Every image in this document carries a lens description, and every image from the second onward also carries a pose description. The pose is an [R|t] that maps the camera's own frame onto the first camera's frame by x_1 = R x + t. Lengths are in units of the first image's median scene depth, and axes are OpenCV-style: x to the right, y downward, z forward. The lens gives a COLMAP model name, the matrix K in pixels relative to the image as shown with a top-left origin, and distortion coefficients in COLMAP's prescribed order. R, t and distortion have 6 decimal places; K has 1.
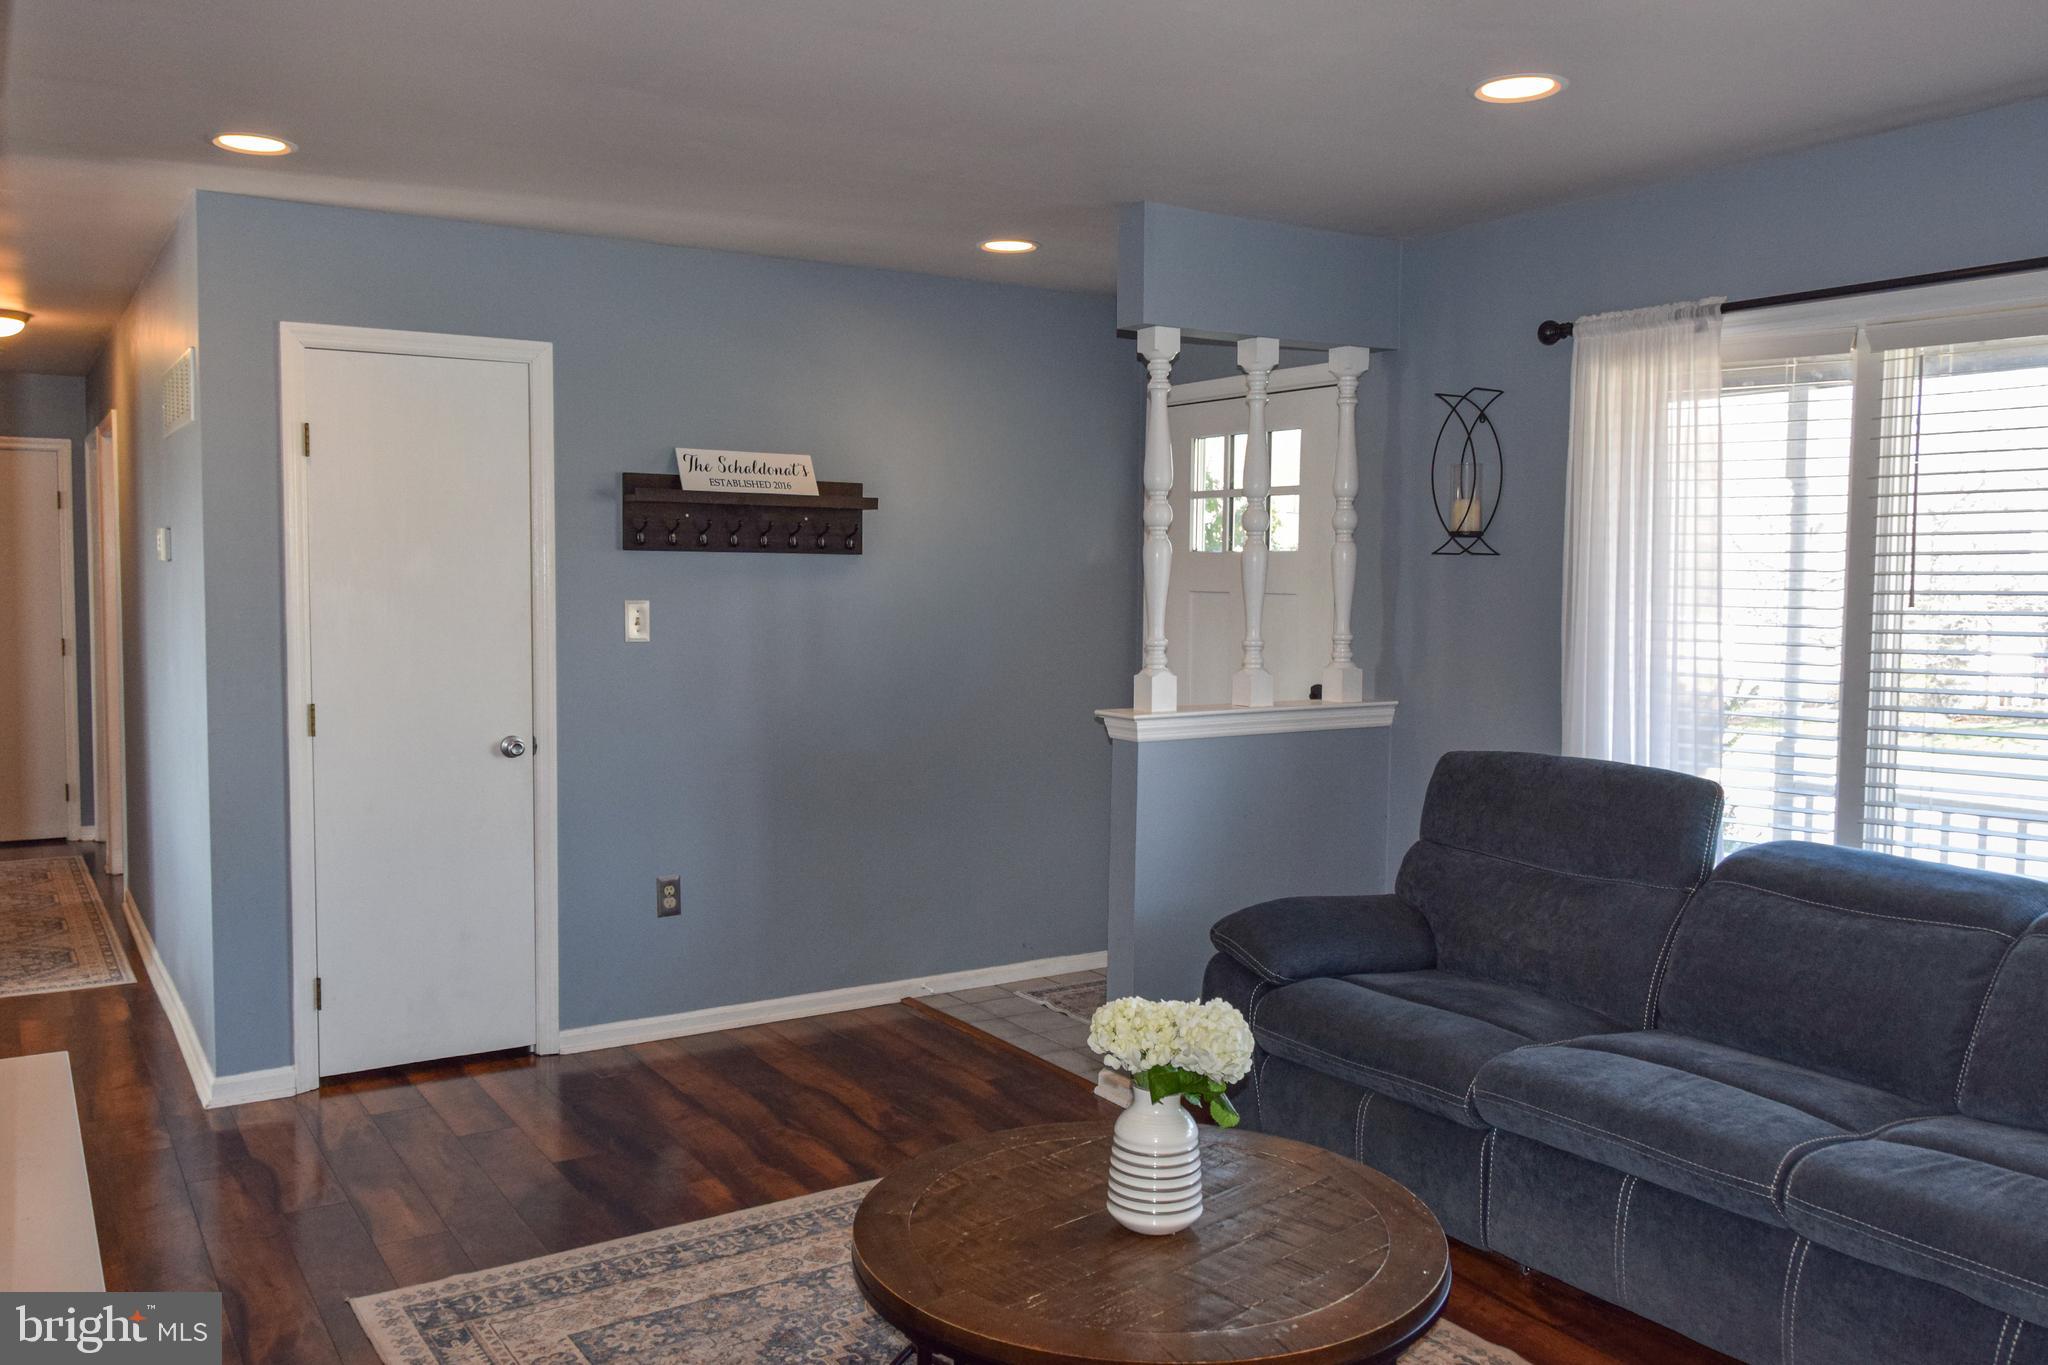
lens RADIAL K [[1666.6, 0, 990.9], [0, 1666.6, 675.4], [0, 0, 1]] dist [0.007206, 0.010257]
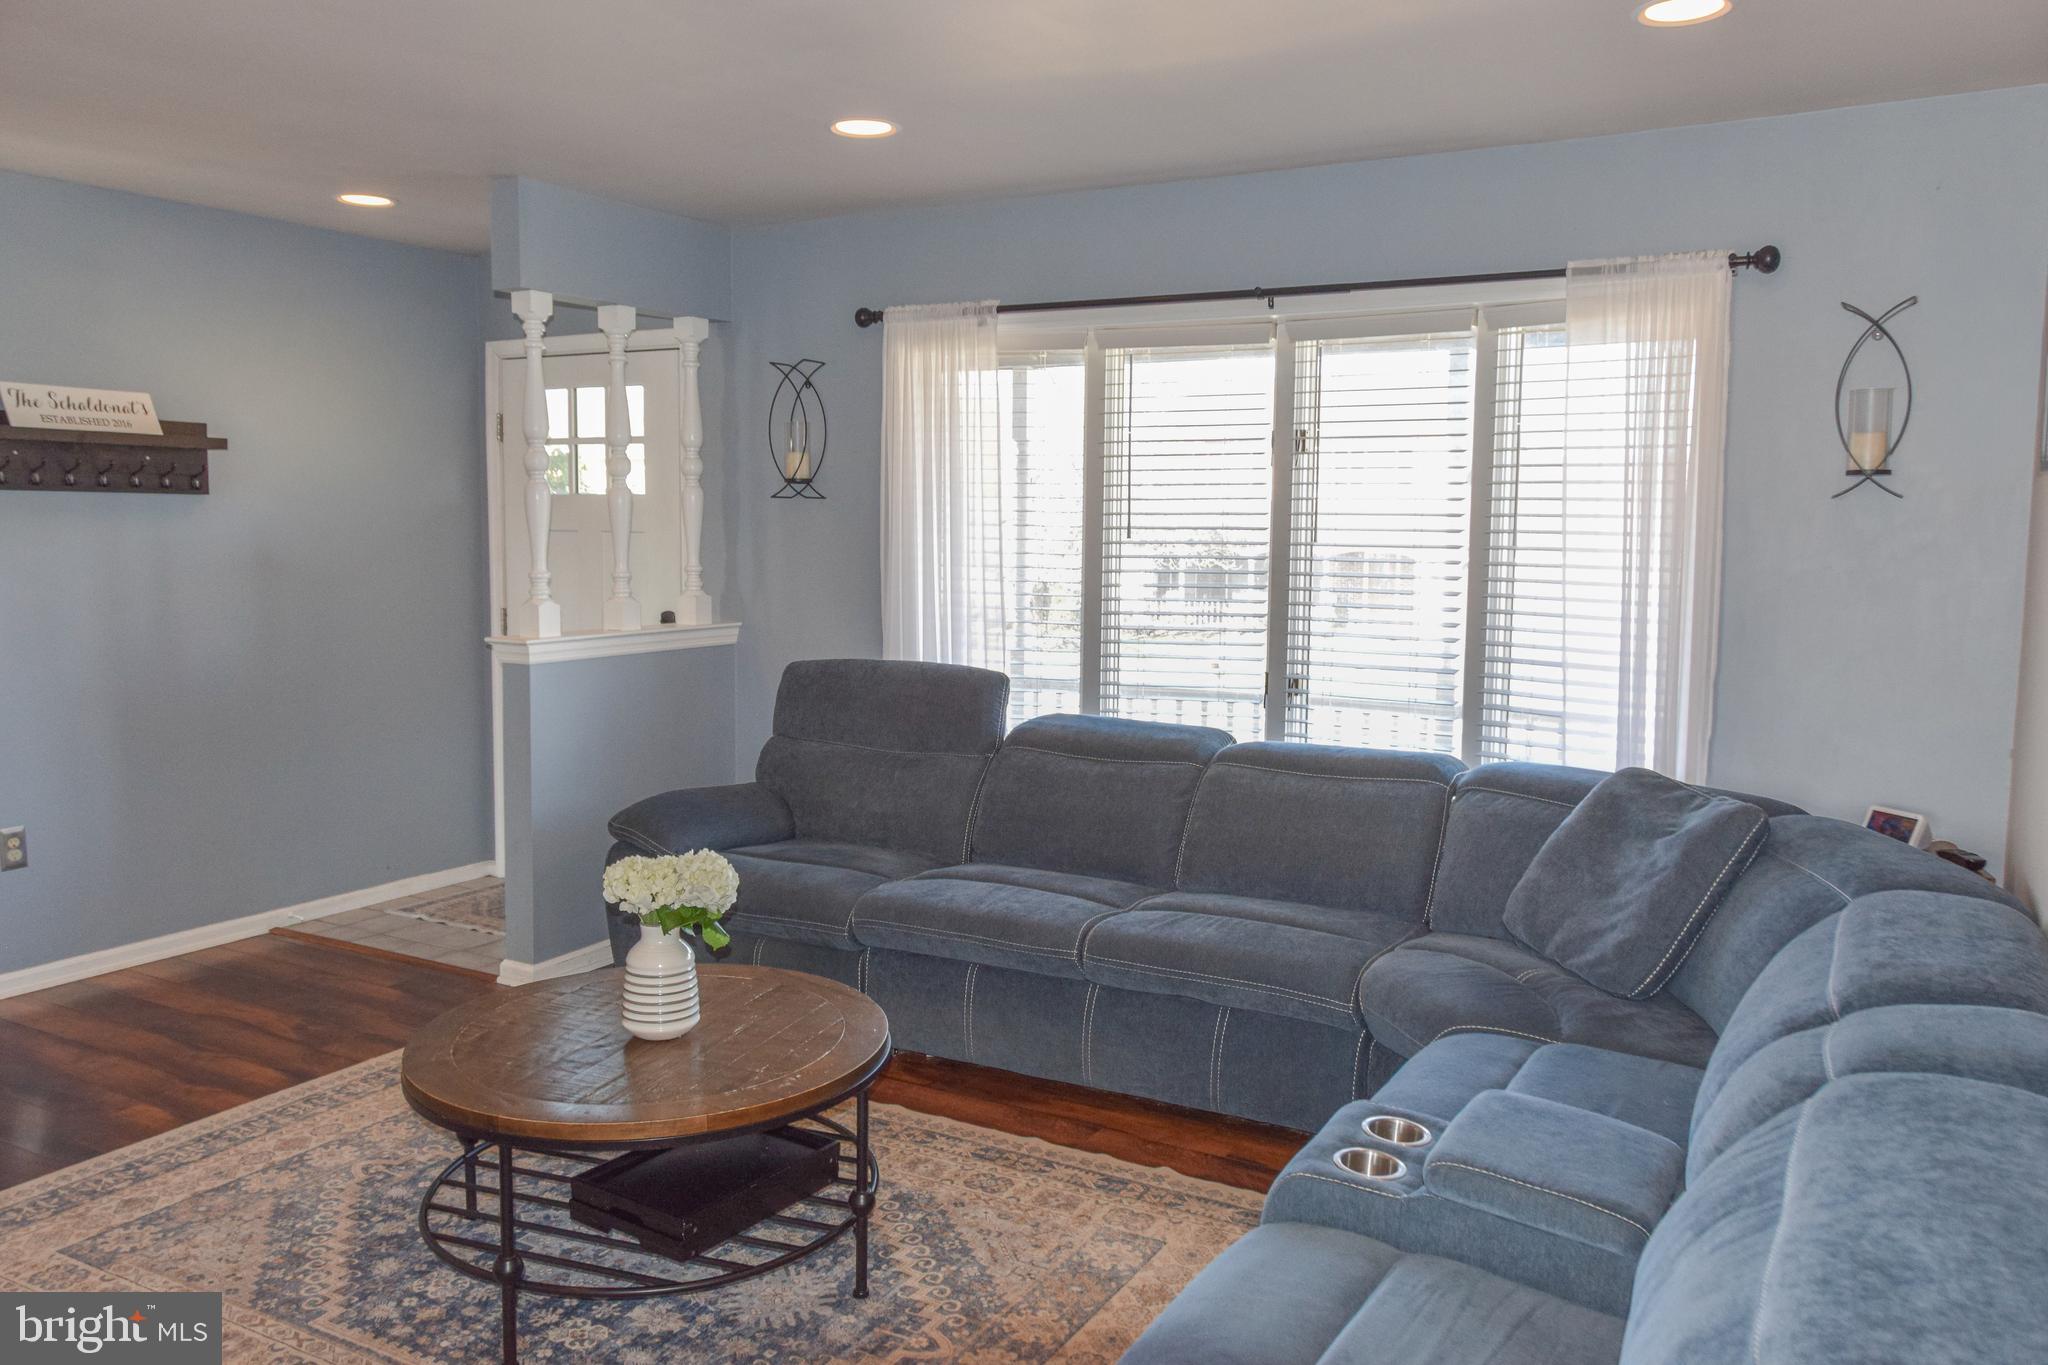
lens RADIAL K [[1576.9, 0, 1024.0], [0, 1576.9, 682.5], [0, 0, 1]] dist [0.008373, 0.002474]
pose [[0.886115, -0.049337, 0.460831, -0.120741], [0.028634, 0.998246, 0.051814, 0.007350], [-0.462579, -0.032718, 0.885974, -0.104908]]
